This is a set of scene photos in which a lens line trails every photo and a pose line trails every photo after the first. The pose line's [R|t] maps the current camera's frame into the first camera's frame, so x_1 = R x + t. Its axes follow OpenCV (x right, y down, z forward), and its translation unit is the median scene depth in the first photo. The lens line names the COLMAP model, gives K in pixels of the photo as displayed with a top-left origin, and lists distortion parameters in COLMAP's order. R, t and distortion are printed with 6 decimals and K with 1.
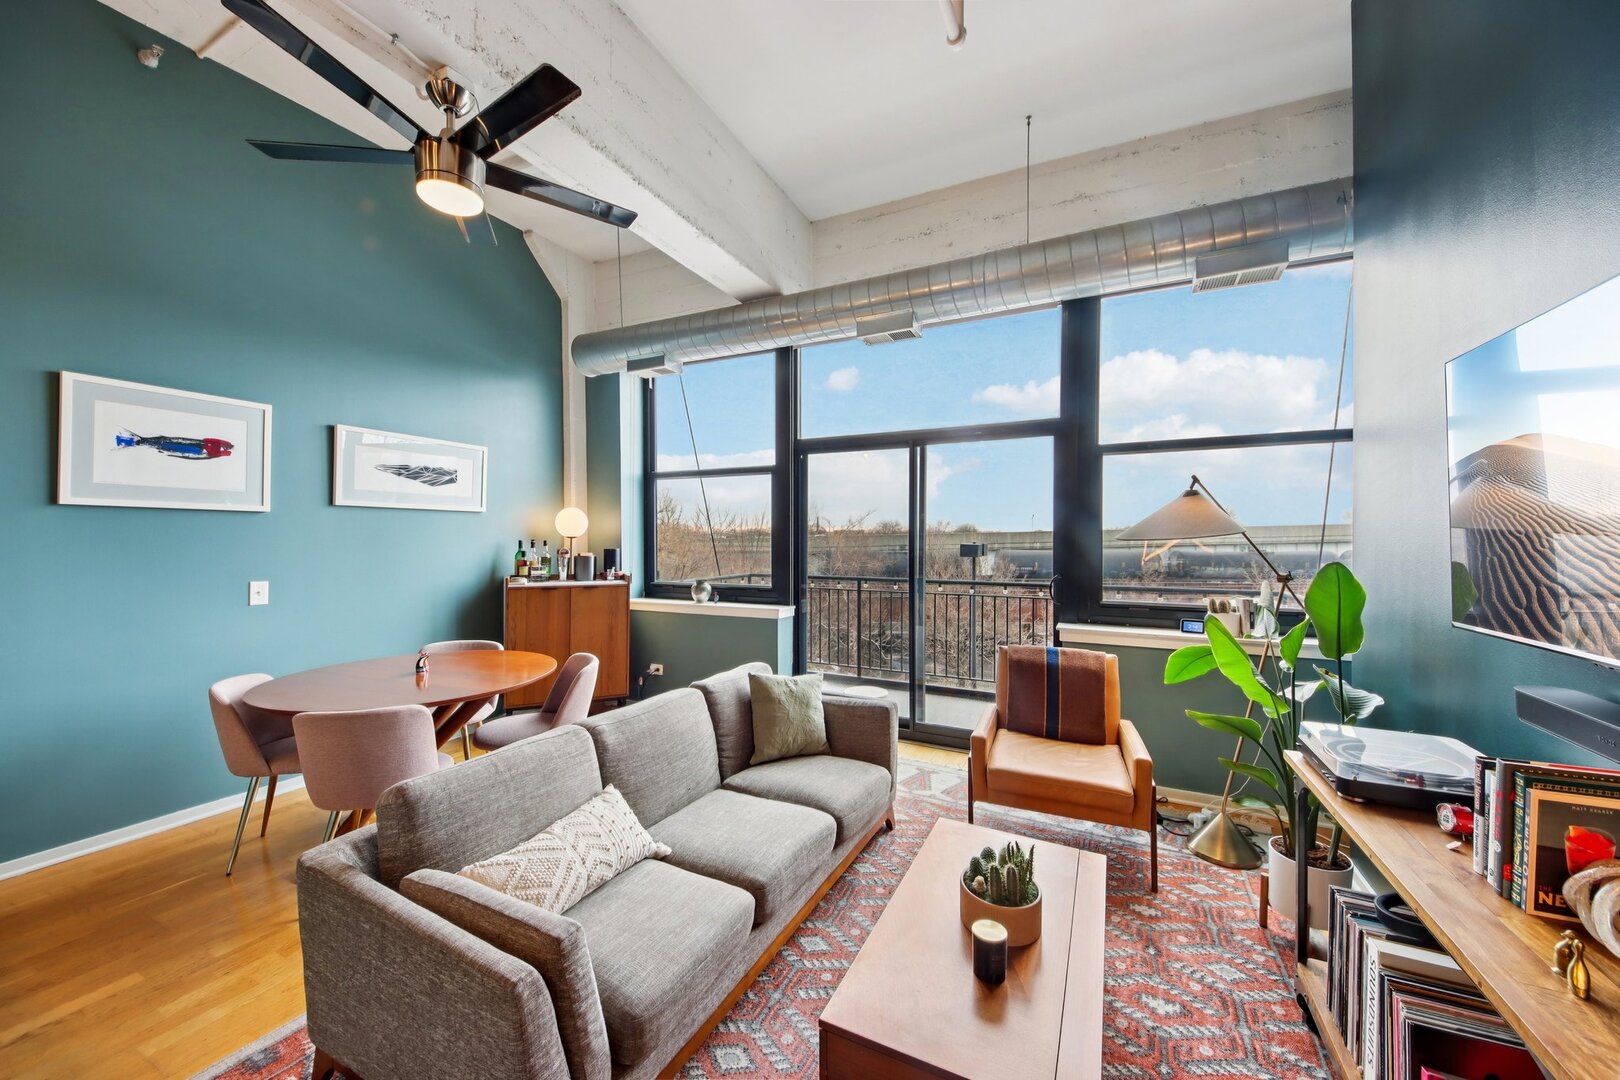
lens RADIAL K [[596.7, 0, 804.8], [0, 596.7, 537.2], [0, 0, 1]] dist [0.072674, -0.041878]
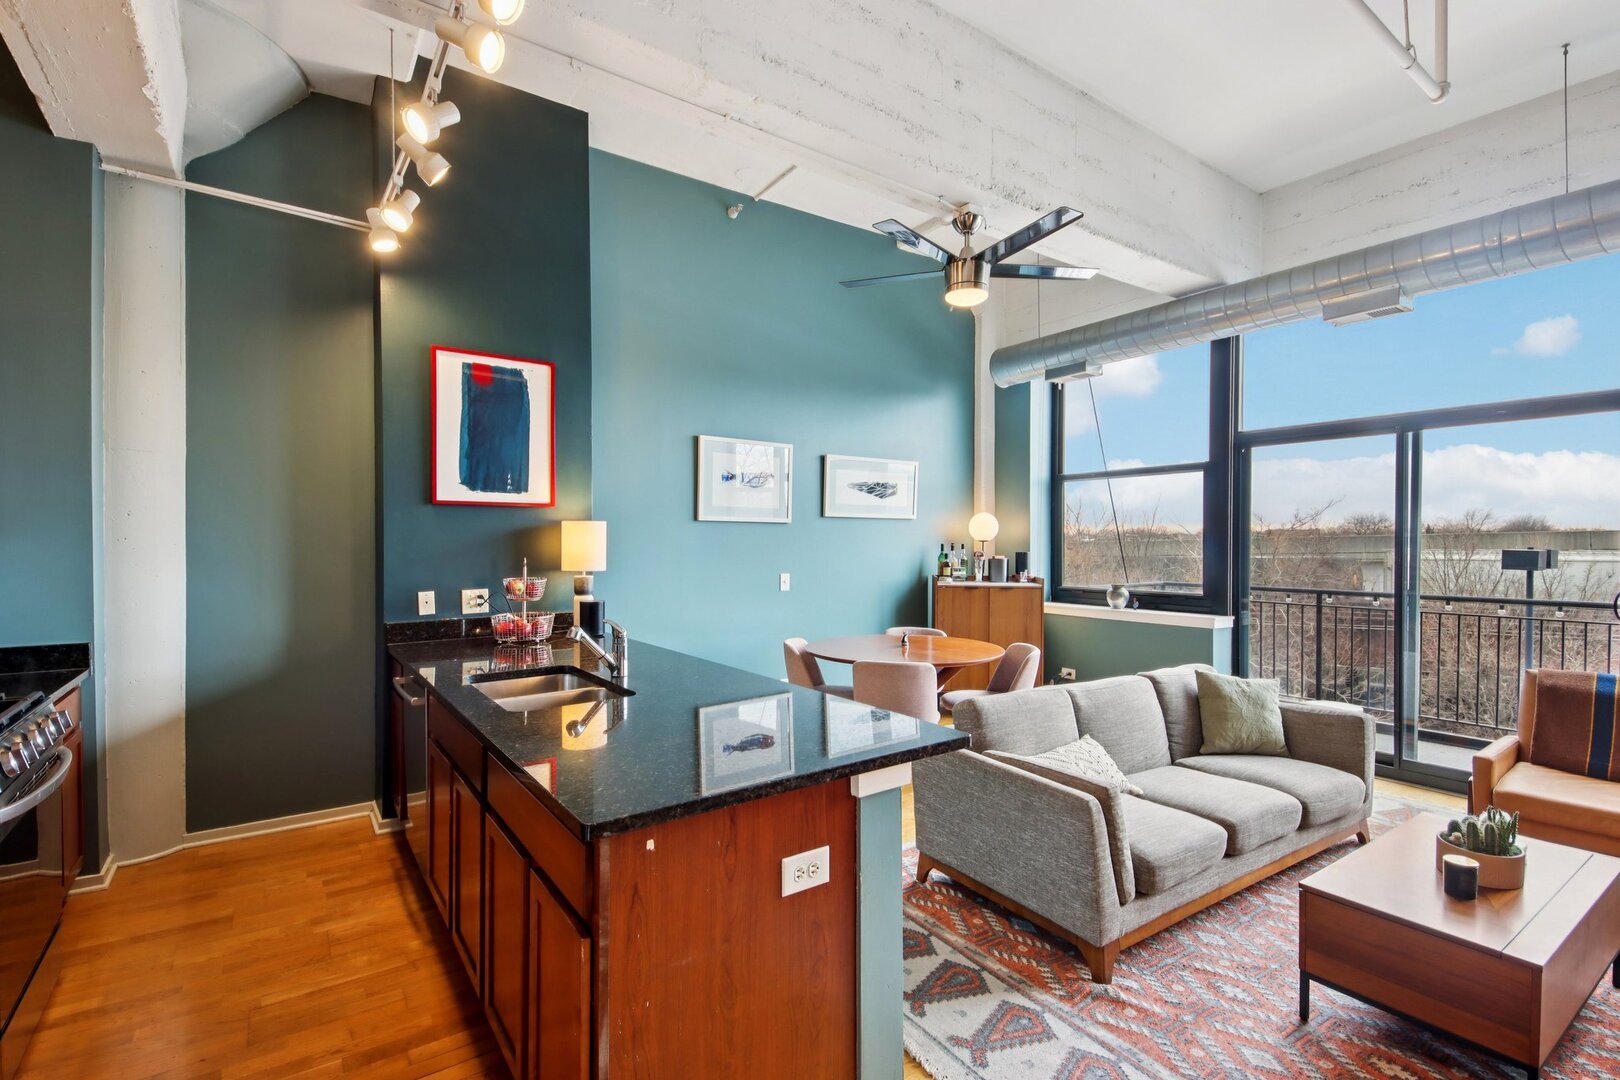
lens RADIAL K [[734.3, 0, 803.6], [0, 734.3, 549.3], [0, 0, 1]] dist [0.054309, -0.034896]
pose [[0.875440, 0.004432, -0.483306, -0.050785], [0.001595, 0.999926, 0.012060, -0.001842], [0.483324, -0.011329, 0.875368, -0.367148]]
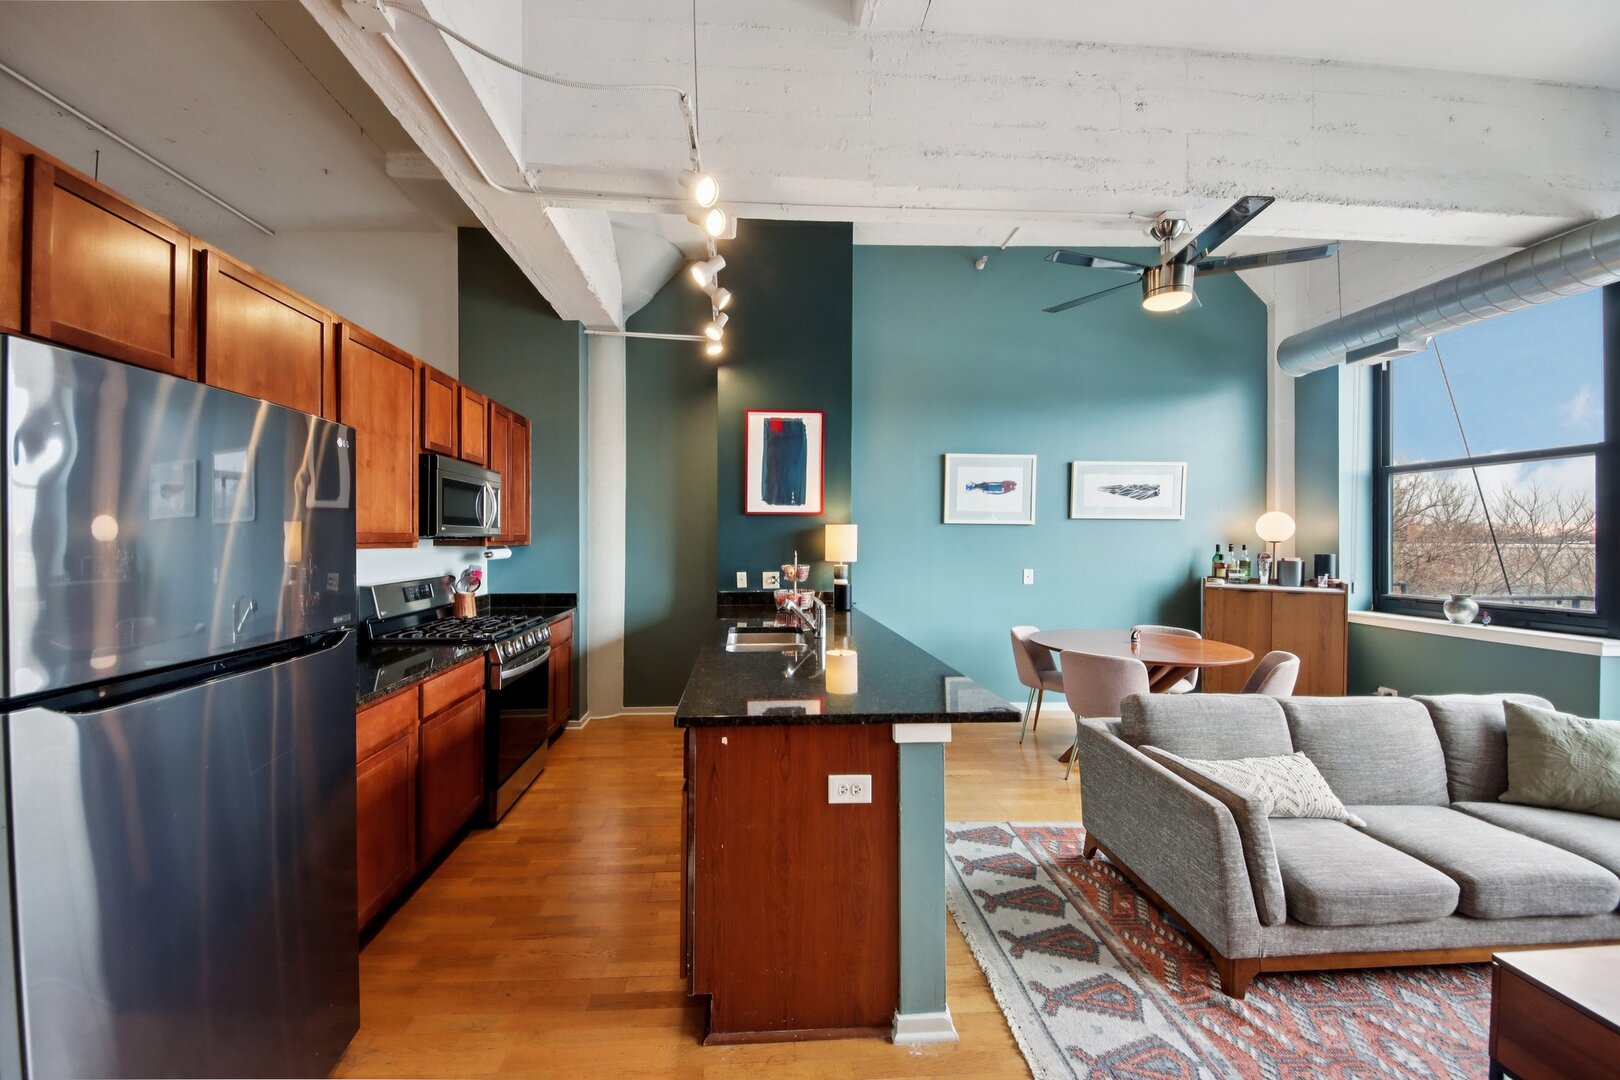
lens RADIAL K [[602.8, 0, 775.2], [0, 602.8, 542.8], [0, 0, 1]] dist [0.027662, -0.019391]
pose [[0.480392, 0.006173, -0.877032, 0.125143], [-0.003736, 0.999981, 0.004992, -0.000465], [0.877046, 0.000879, 0.480406, -0.261364]]
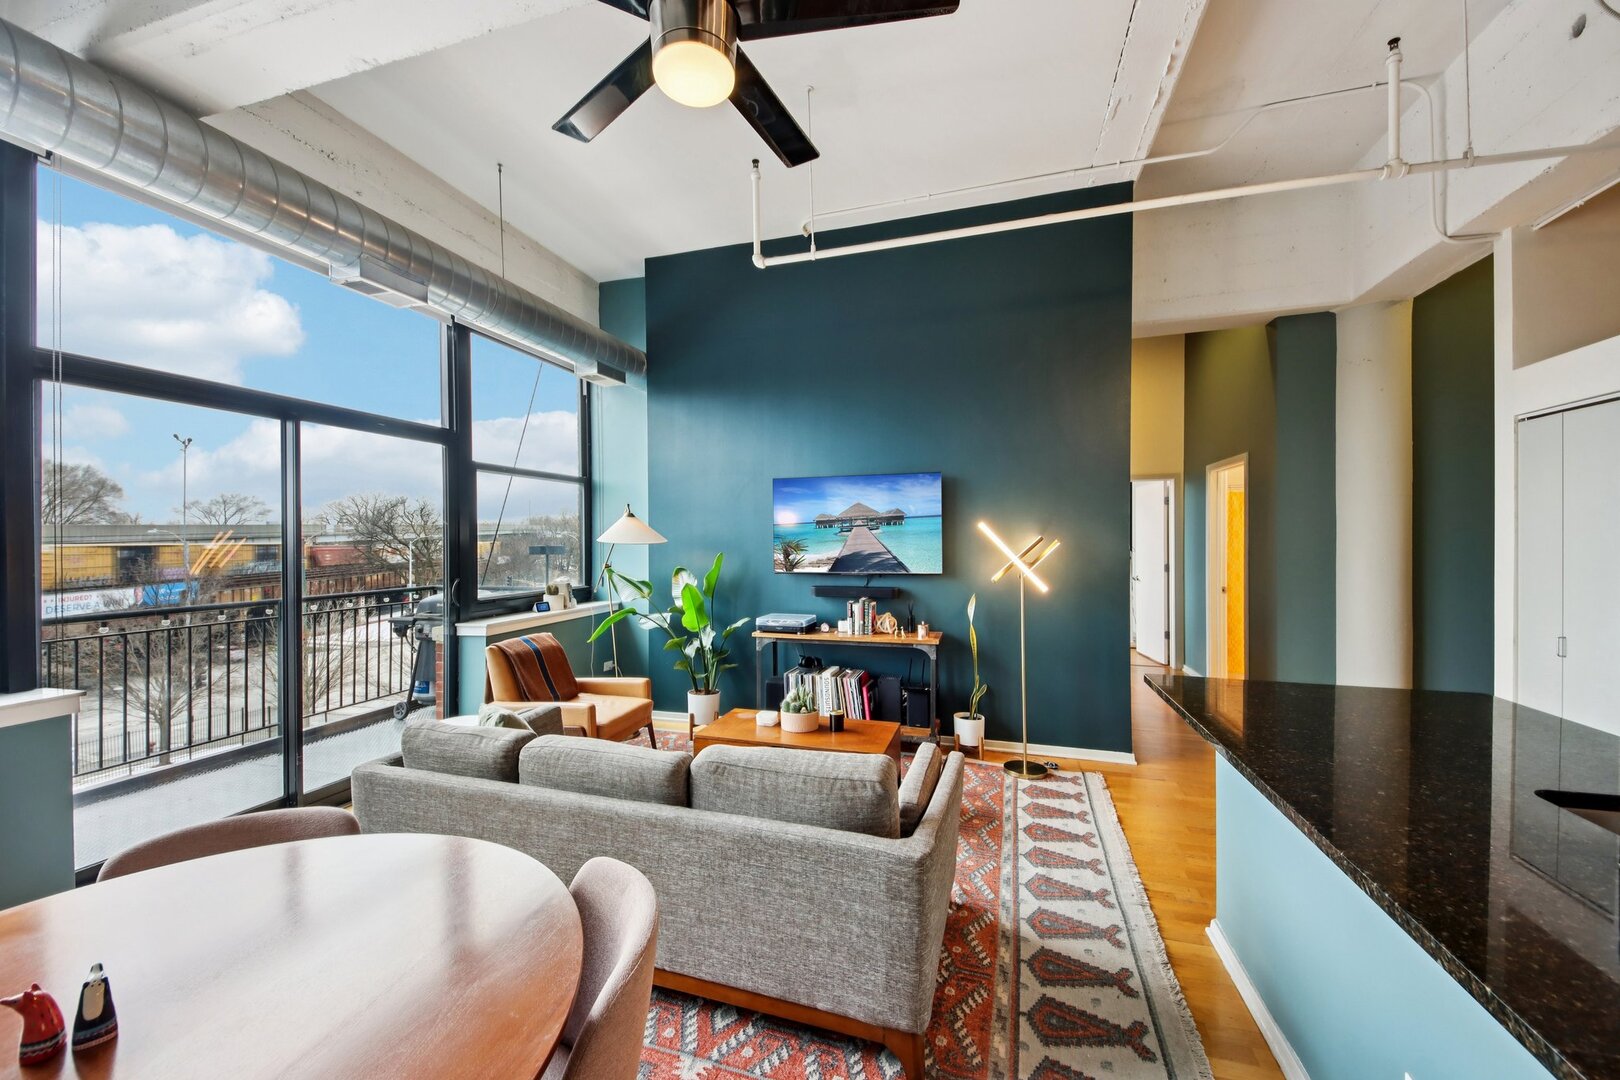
lens RADIAL K [[623.3, 0, 810.0], [0, 623.3, 540.0], [0, 0, 1]] dist [0.073722, -0.026442]
pose [[-0.165223, -0.003144, 0.986251, -0.786637], [0.001827, 0.999992, 0.003494, -0.008718], [-0.986255, 0.002379, -0.165216, 0.582760]]
